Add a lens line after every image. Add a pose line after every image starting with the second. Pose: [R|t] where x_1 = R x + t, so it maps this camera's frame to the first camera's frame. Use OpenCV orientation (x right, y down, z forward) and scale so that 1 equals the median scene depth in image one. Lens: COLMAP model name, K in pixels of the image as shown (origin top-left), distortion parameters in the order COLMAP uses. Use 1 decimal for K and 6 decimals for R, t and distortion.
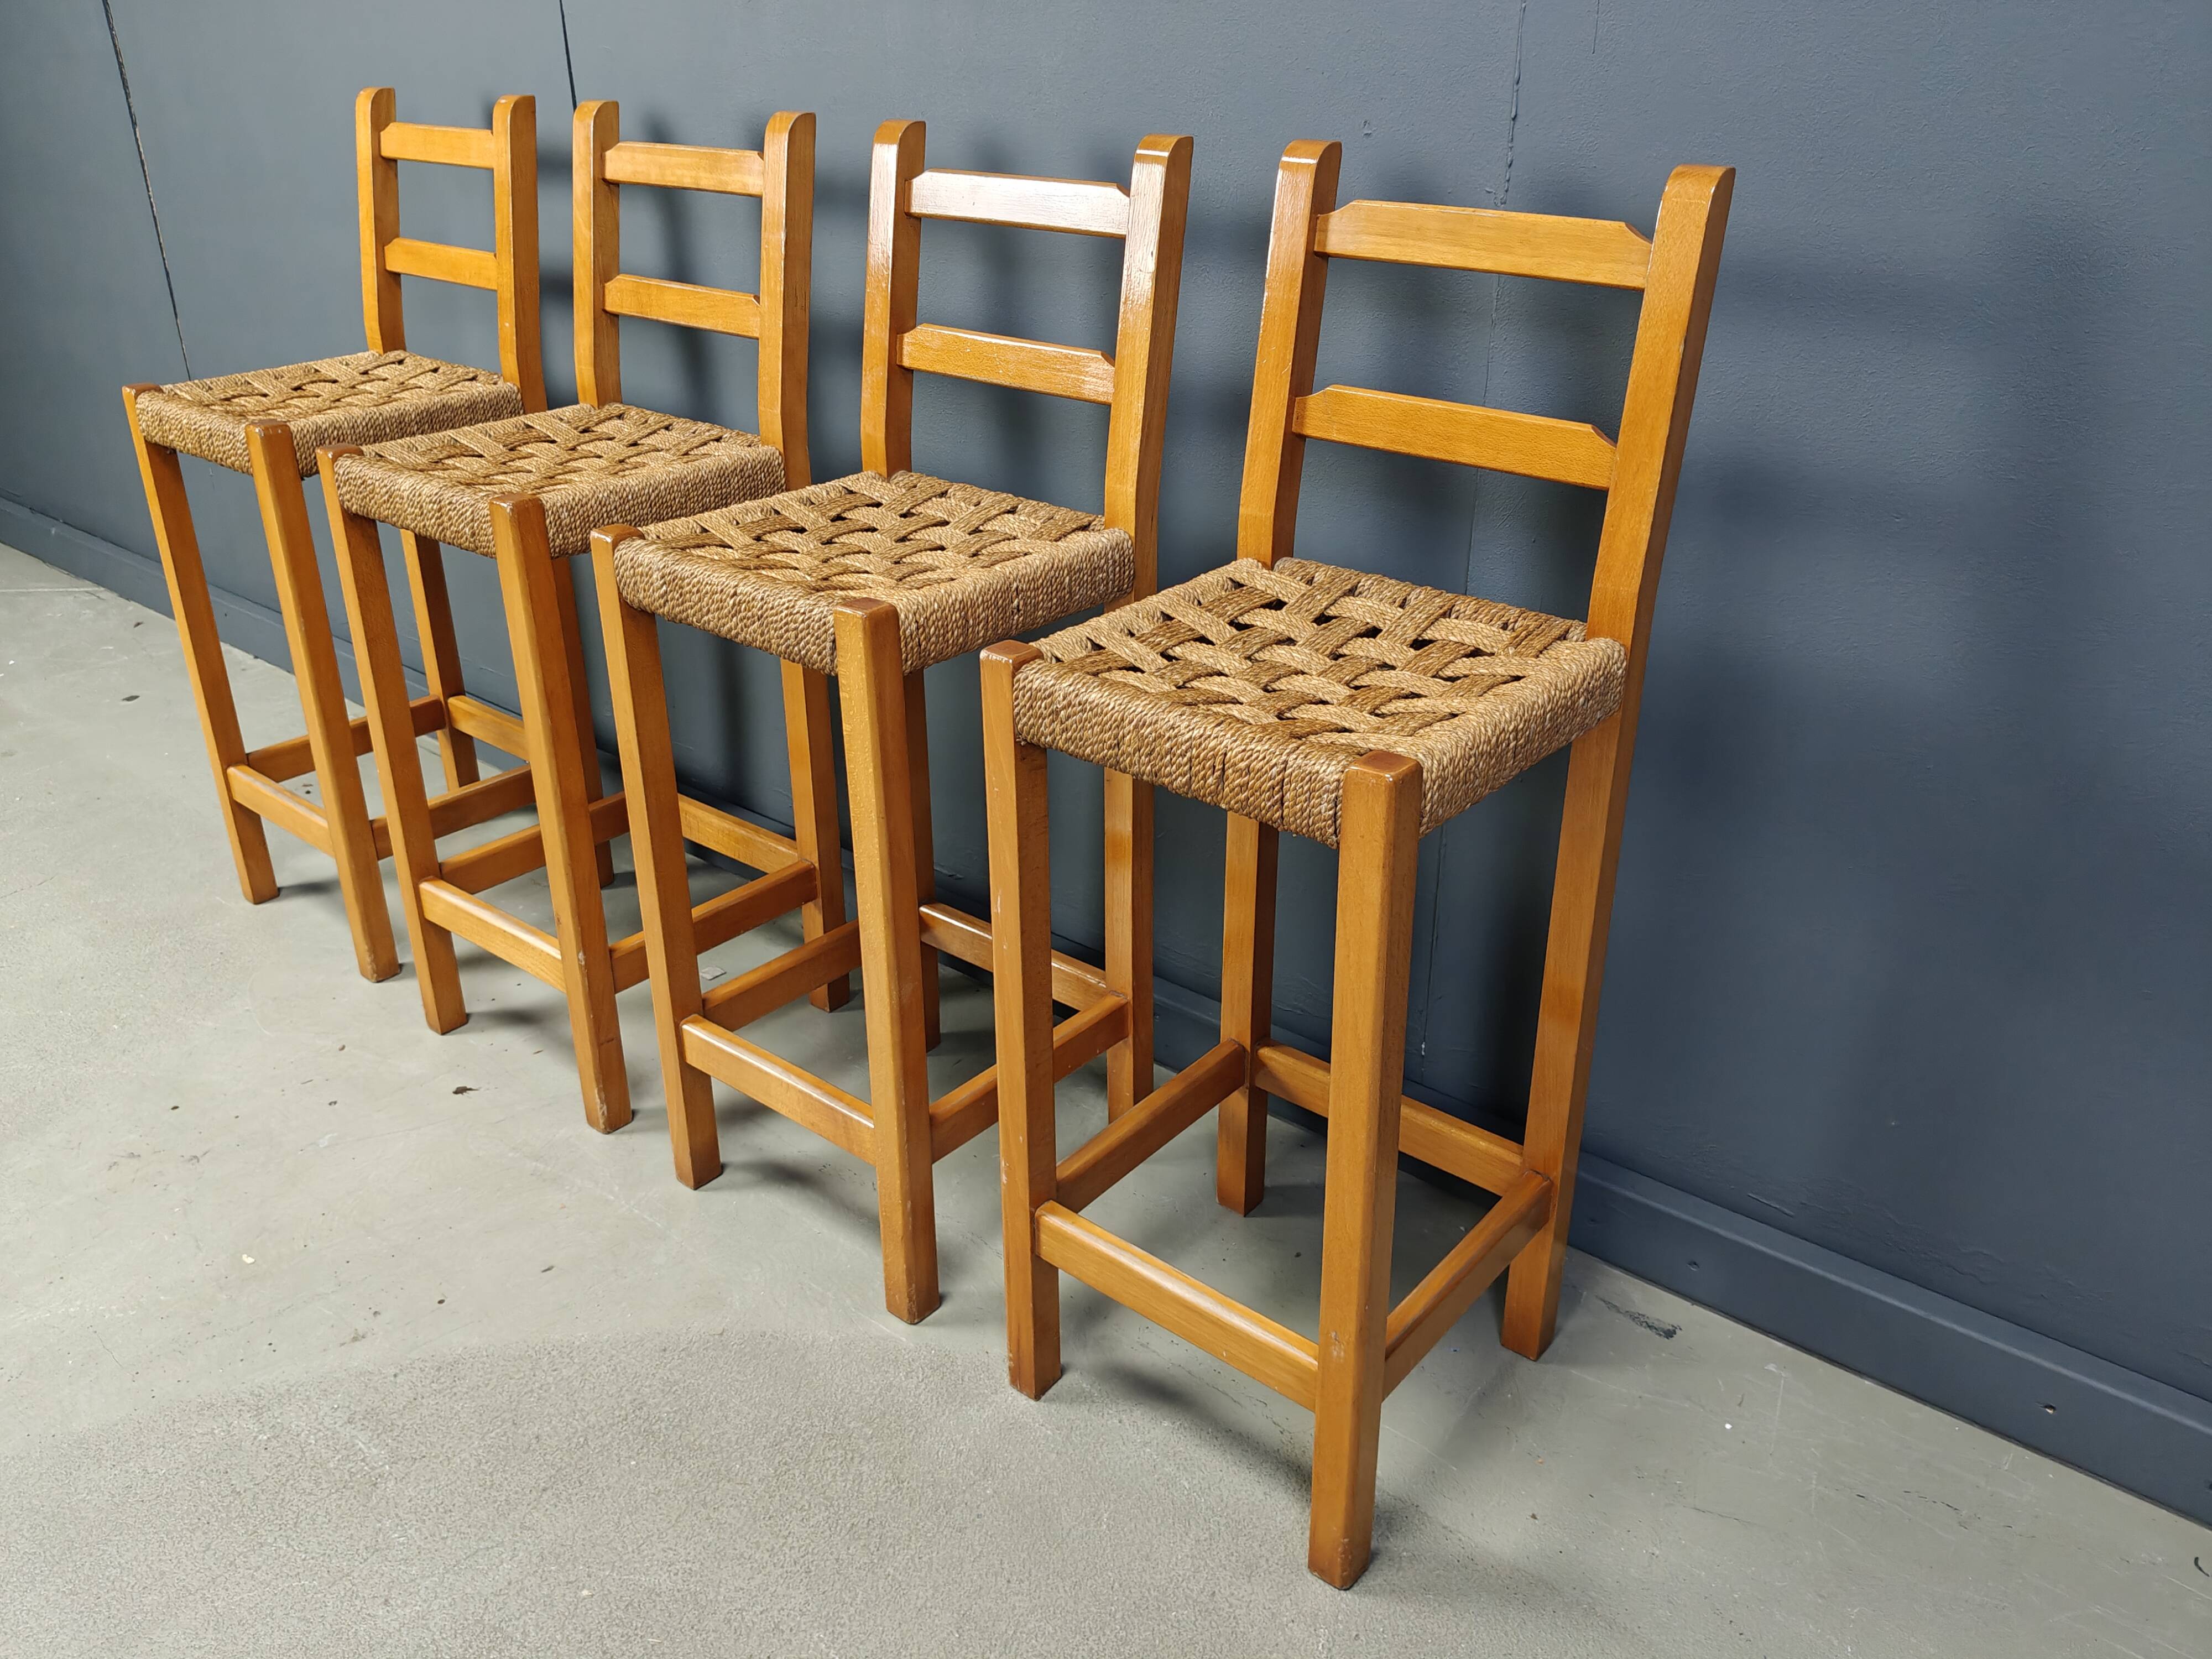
lens RADIAL K [[1798.9, 0, 1099.6], [0, 1798.9, 828.8], [0, 0, 1]] dist [-0.004429, -0.004422]
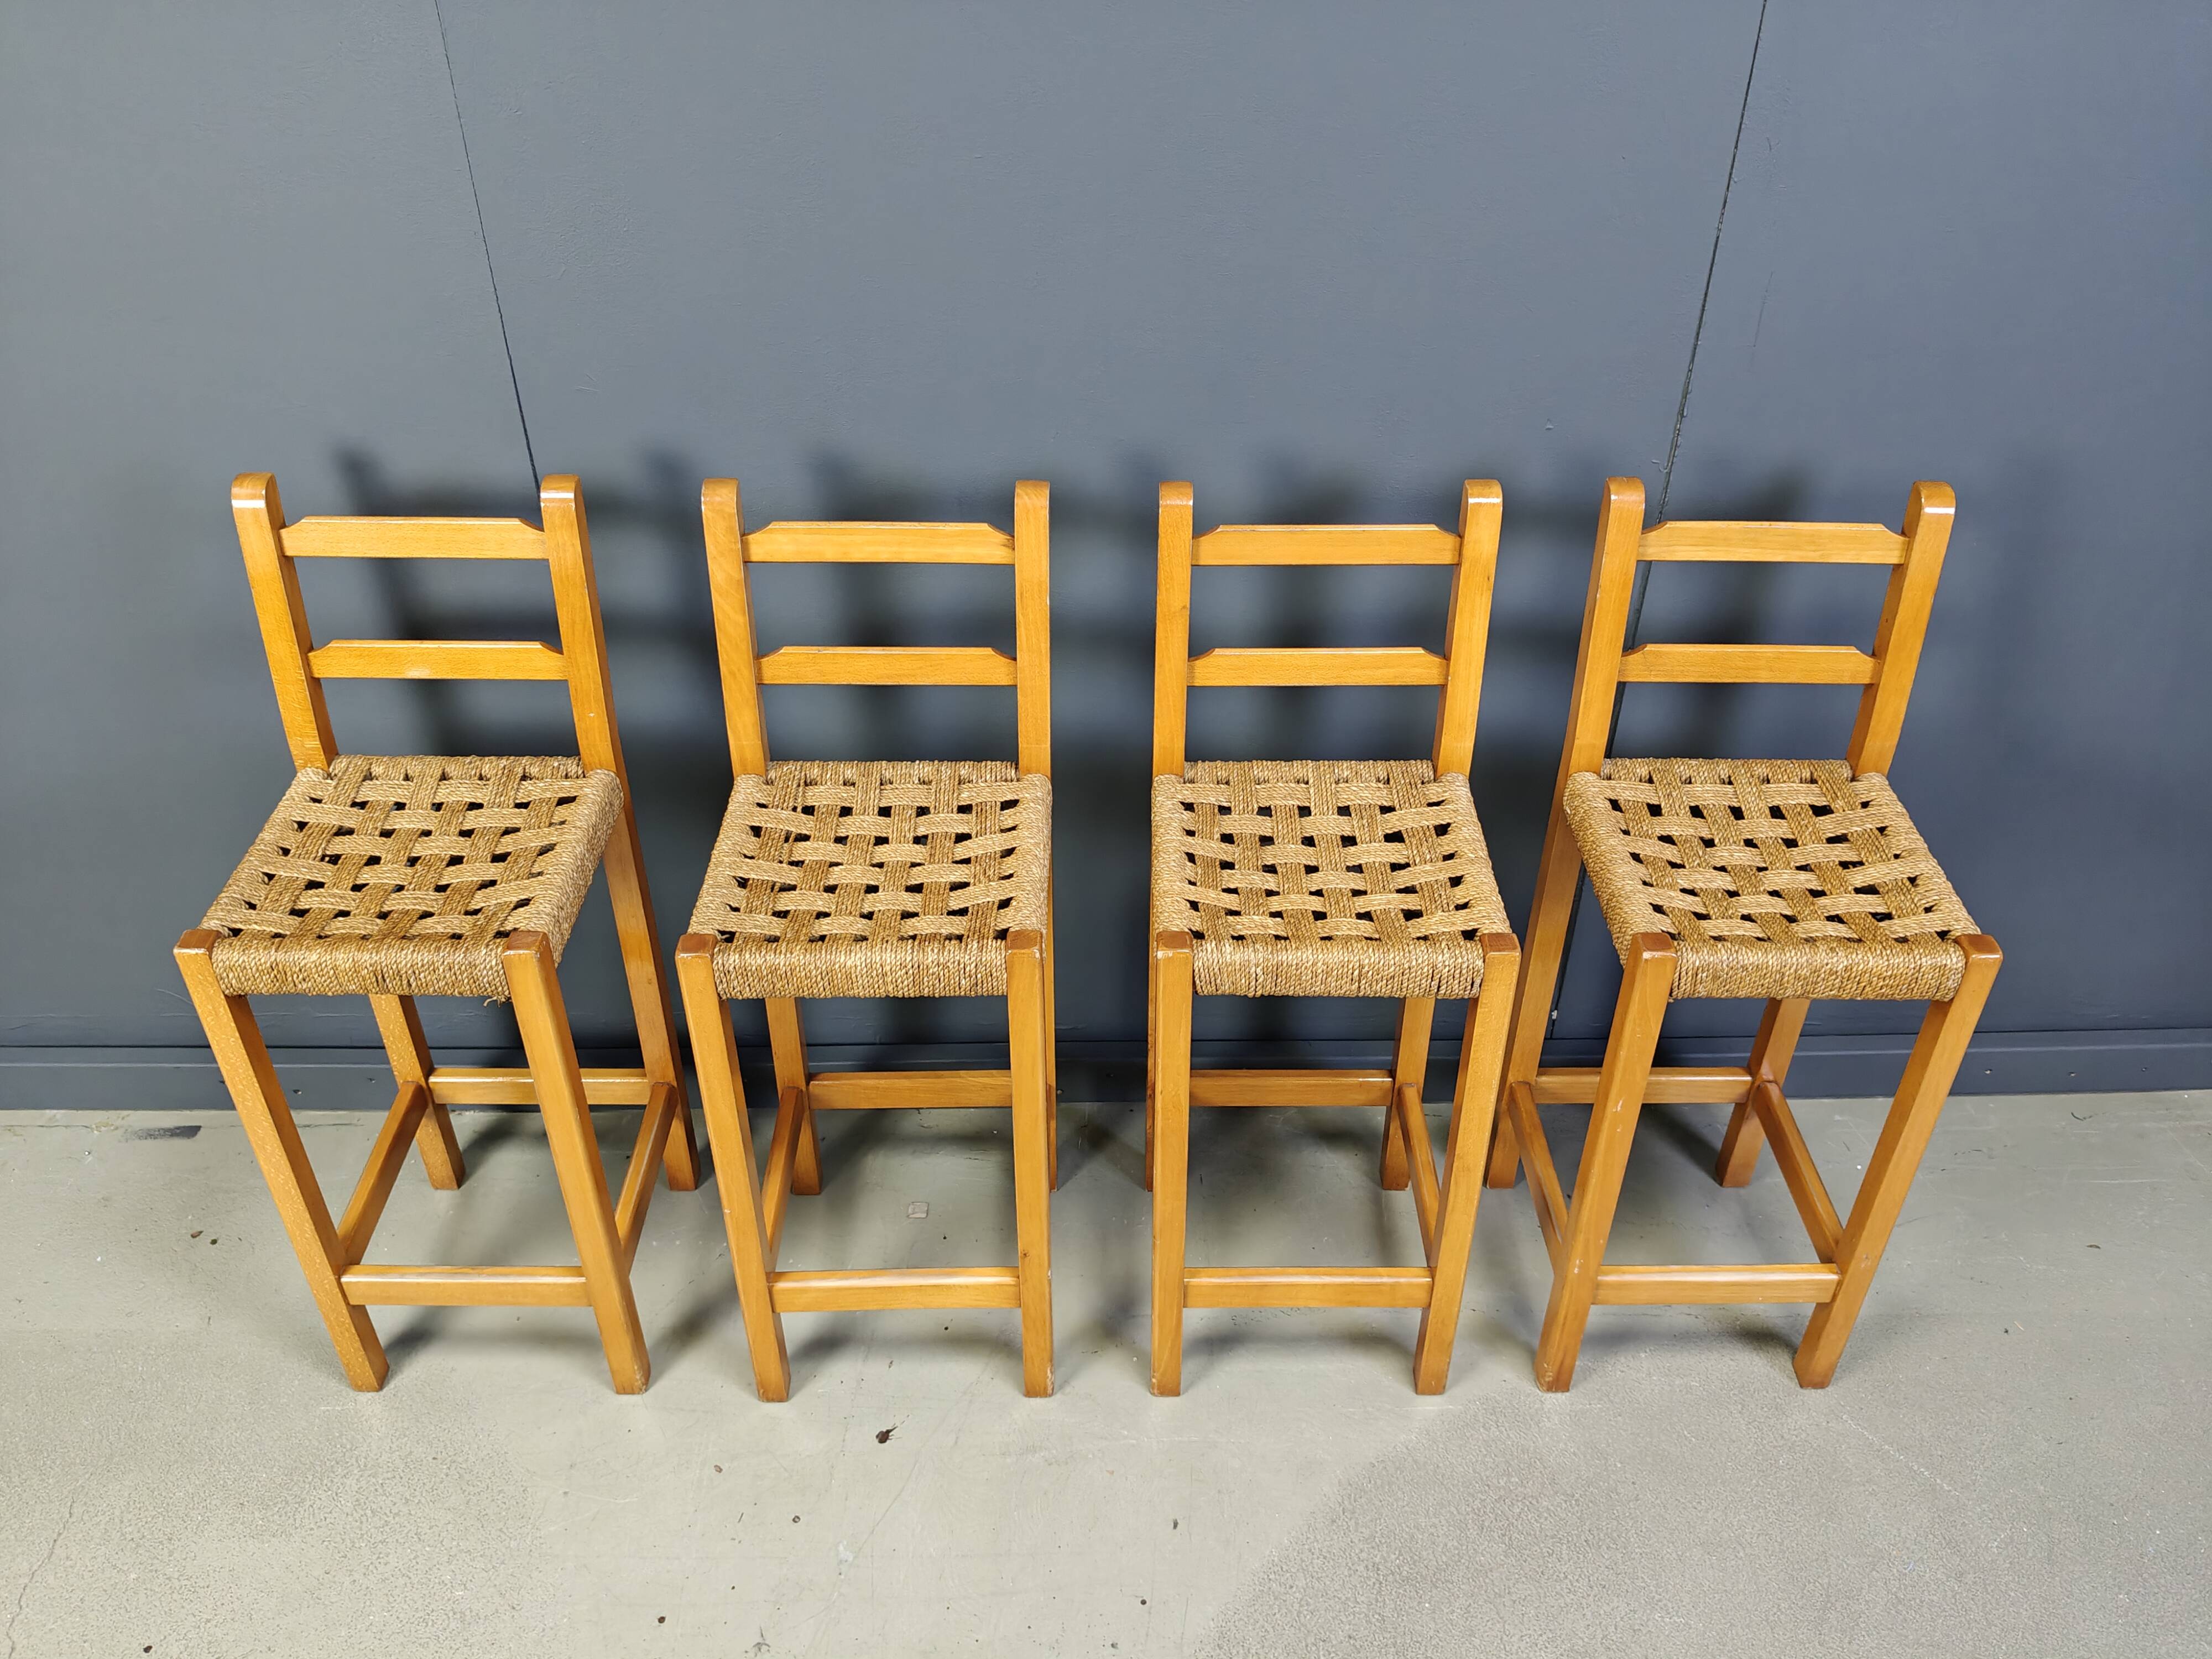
lens RADIAL K [[1738.4, 0, 1106.0], [0, 1738.4, 829.5], [0, 0, 1]] dist [0.004823, -0.054404]
pose [[0.754862, -0.375968, 0.537430, -0.850473], [0.277752, 0.925540, 0.257353, -0.516795], [-0.594170, -0.044993, 0.803080, 0.162282]]
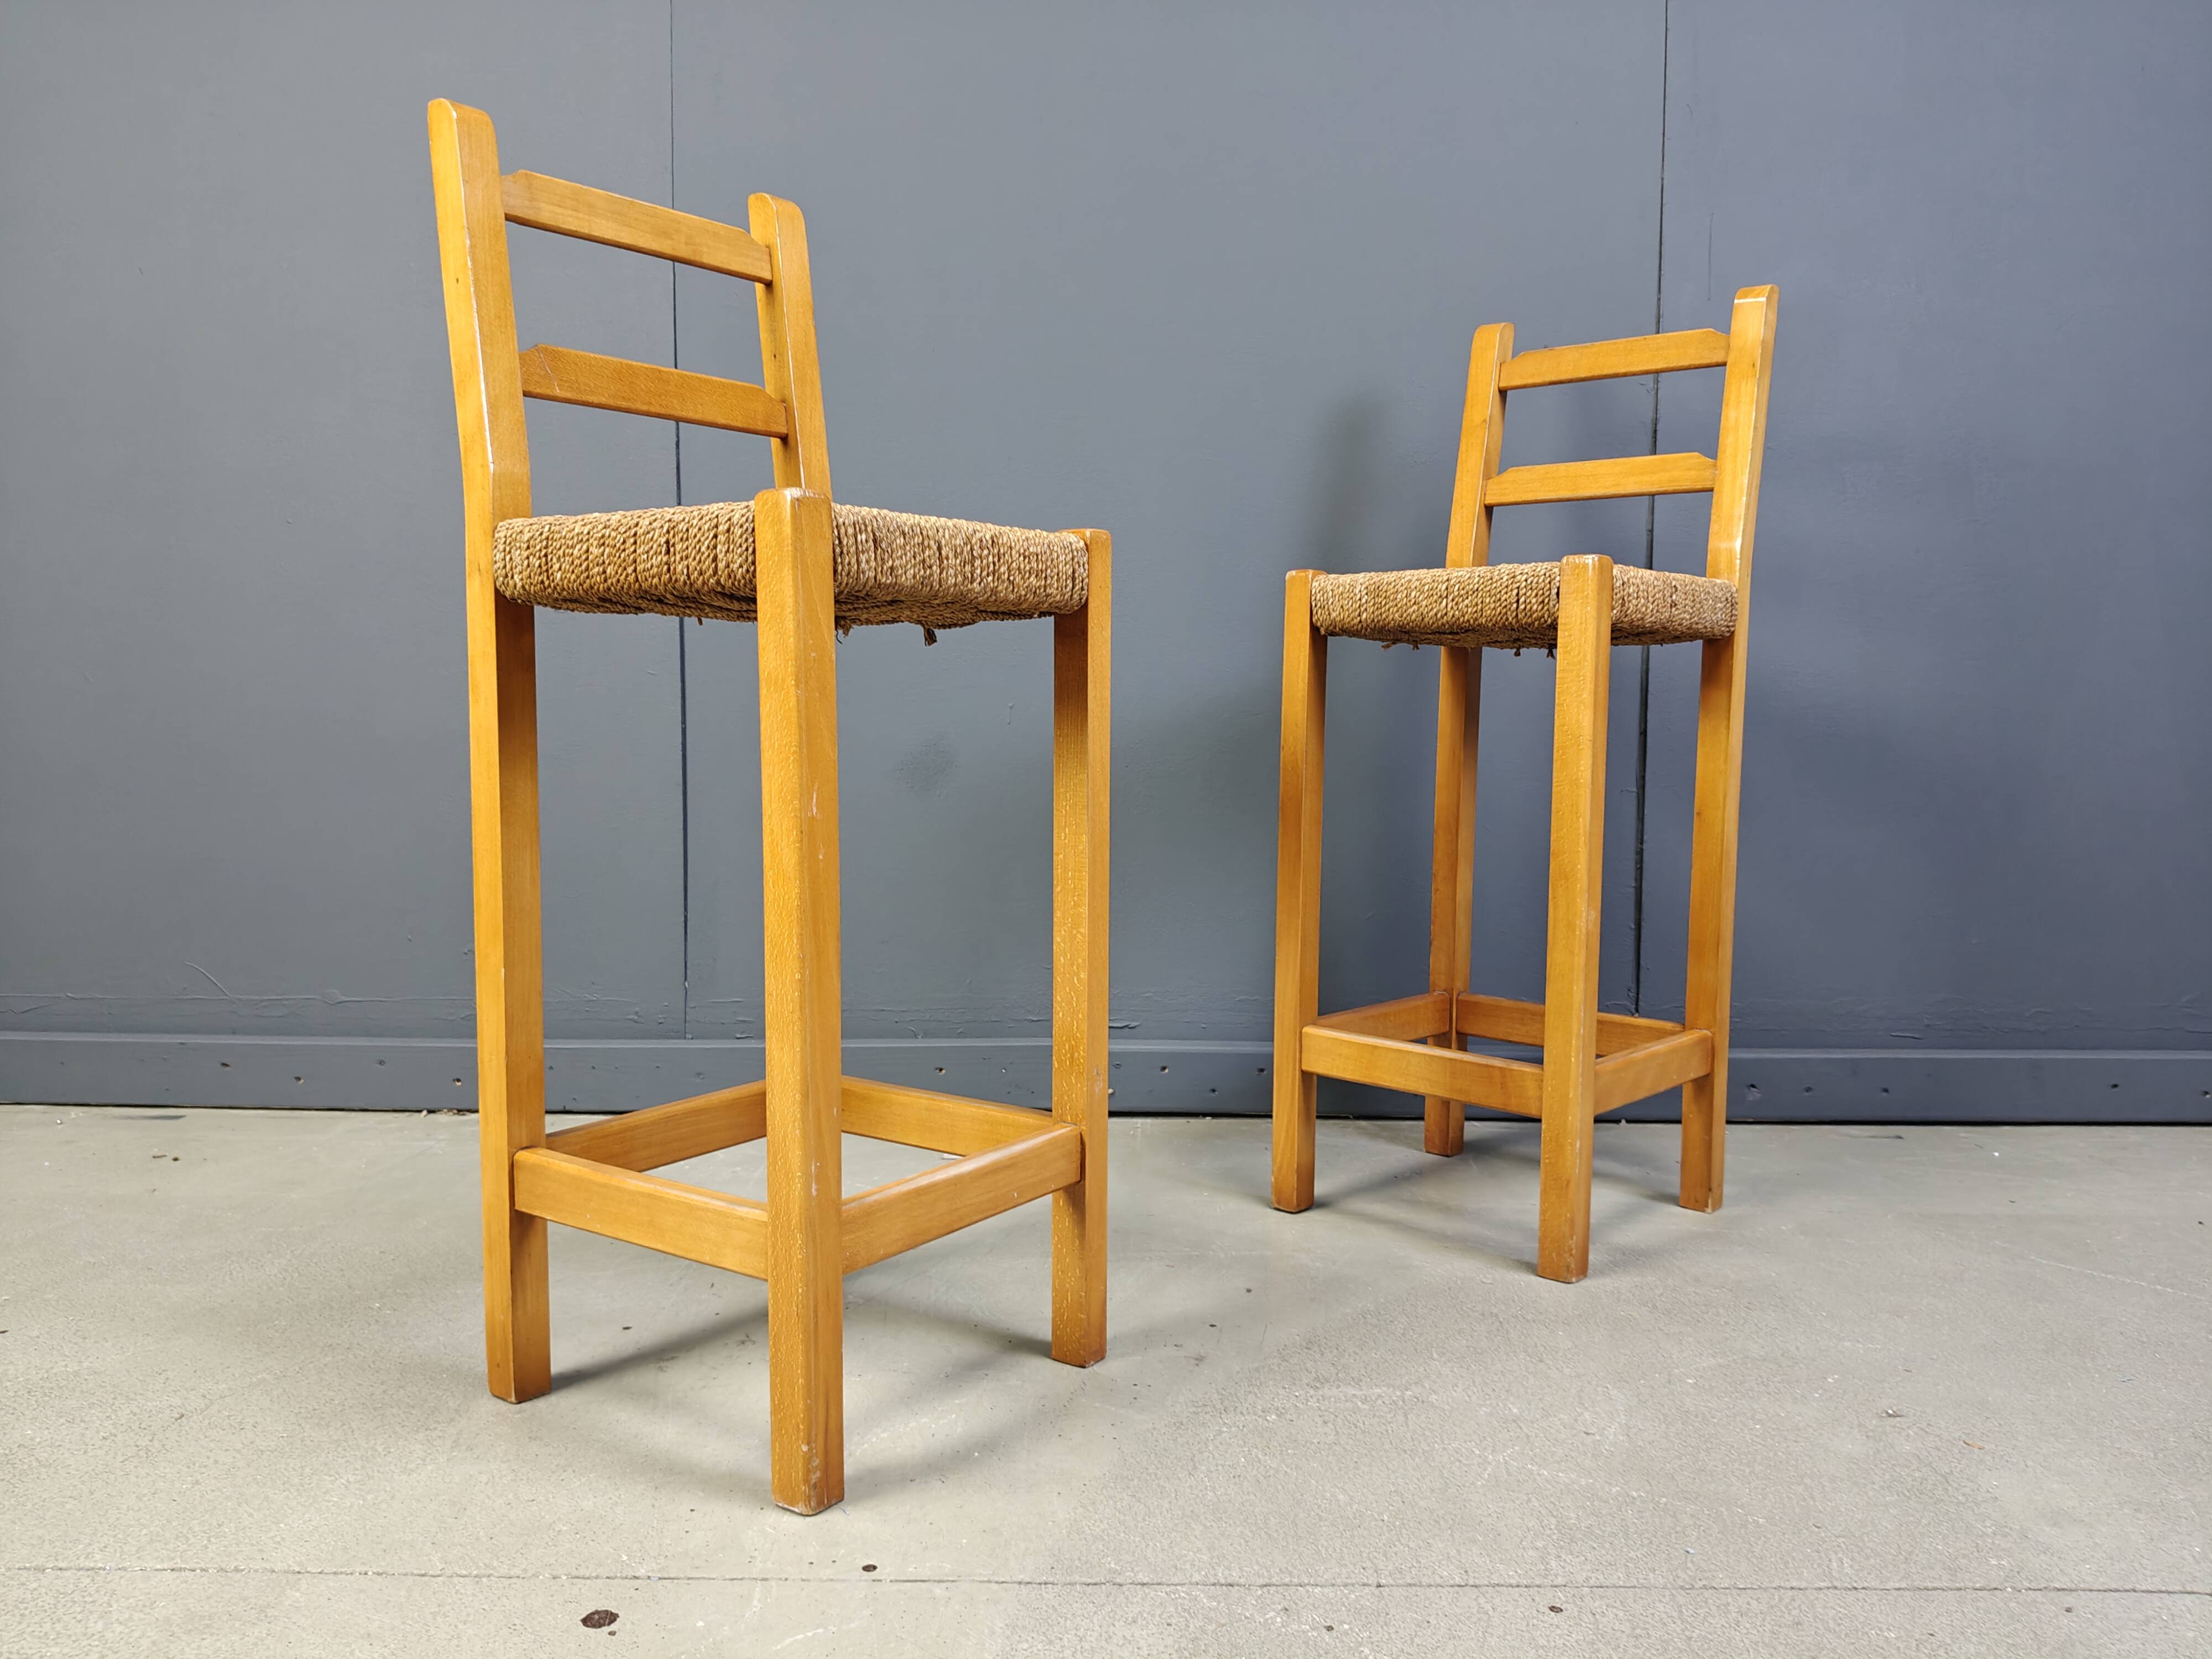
lens RADIAL K [[1739.4, 0, 1110.8], [0, 1739.4, 832.9], [0, 0, 1]] dist [0.007998, -0.058633]
pose [[0.768362, -0.031732, 0.639228, -1.051427], [0.266122, 0.924175, -0.274007, 0.278858], [-0.582064, 0.380649, 0.718546, 0.301689]]
